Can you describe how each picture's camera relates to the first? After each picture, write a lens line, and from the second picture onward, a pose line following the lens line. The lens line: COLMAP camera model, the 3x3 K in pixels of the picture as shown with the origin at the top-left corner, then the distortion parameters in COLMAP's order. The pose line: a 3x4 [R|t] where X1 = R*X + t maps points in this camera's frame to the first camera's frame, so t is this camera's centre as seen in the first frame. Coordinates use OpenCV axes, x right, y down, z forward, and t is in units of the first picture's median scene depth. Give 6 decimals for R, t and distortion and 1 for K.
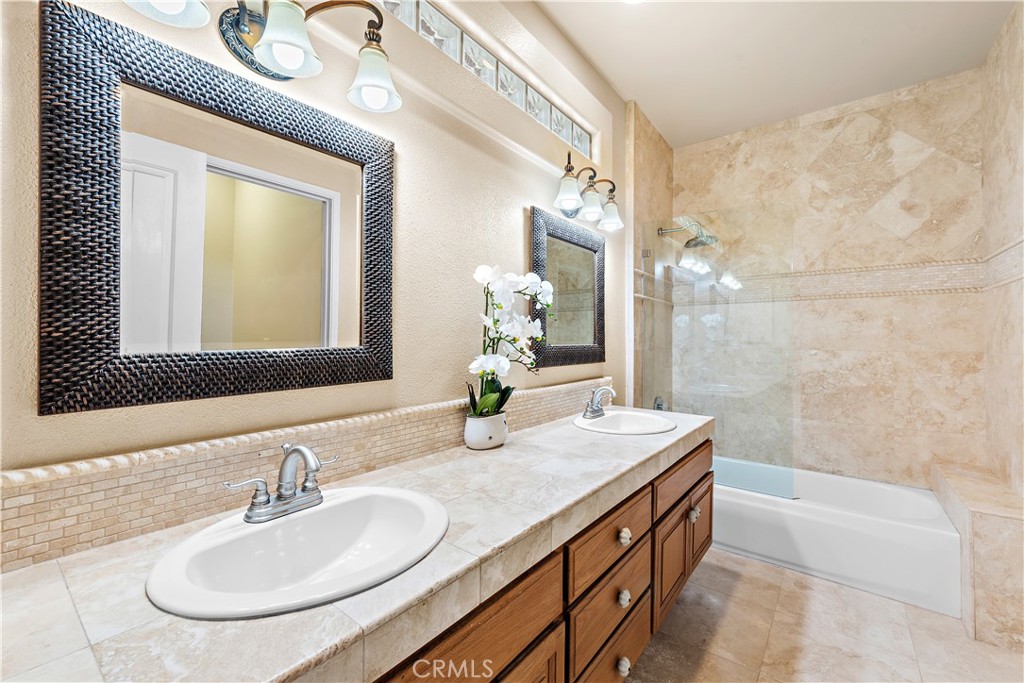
lens RADIAL K [[414.5, 0, 512.0], [0, 414.5, 341.5], [0, 0, 1]] dist [0.008095, -0.000249]
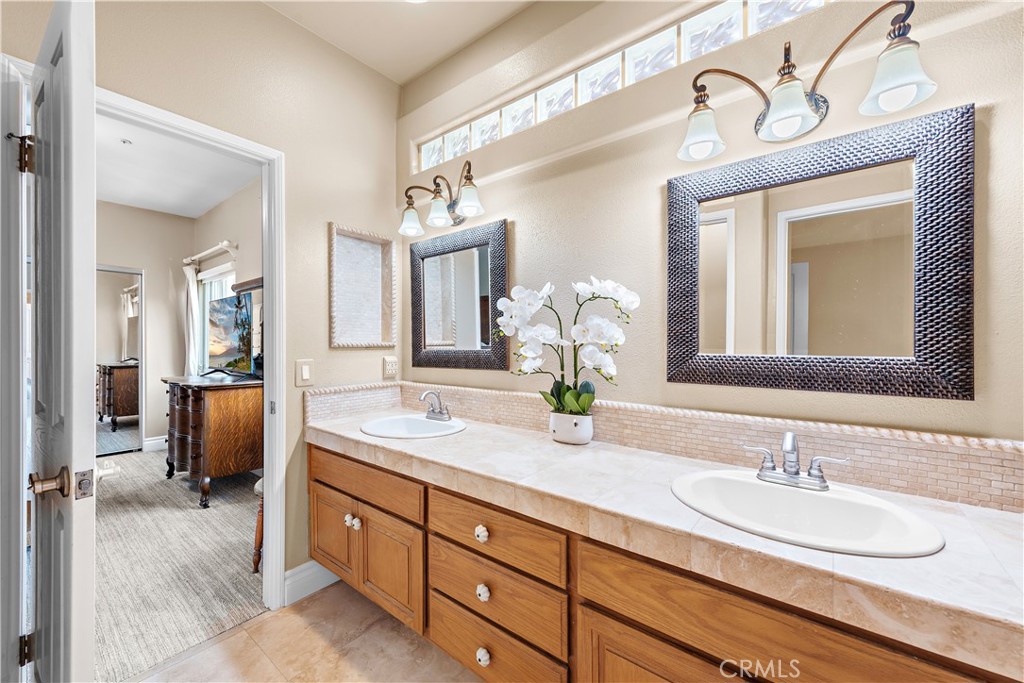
lens RADIAL K [[404.6, 0, 512.7], [0, 404.6, 337.8], [0, 0, 1]] dist [0.001627, -0.000191]
pose [[-0.008272, -0.014924, -0.999854, 1.292499], [0.001937, 0.999887, -0.014940, -0.010419], [0.999964, -0.002061, -0.008242, 1.080329]]
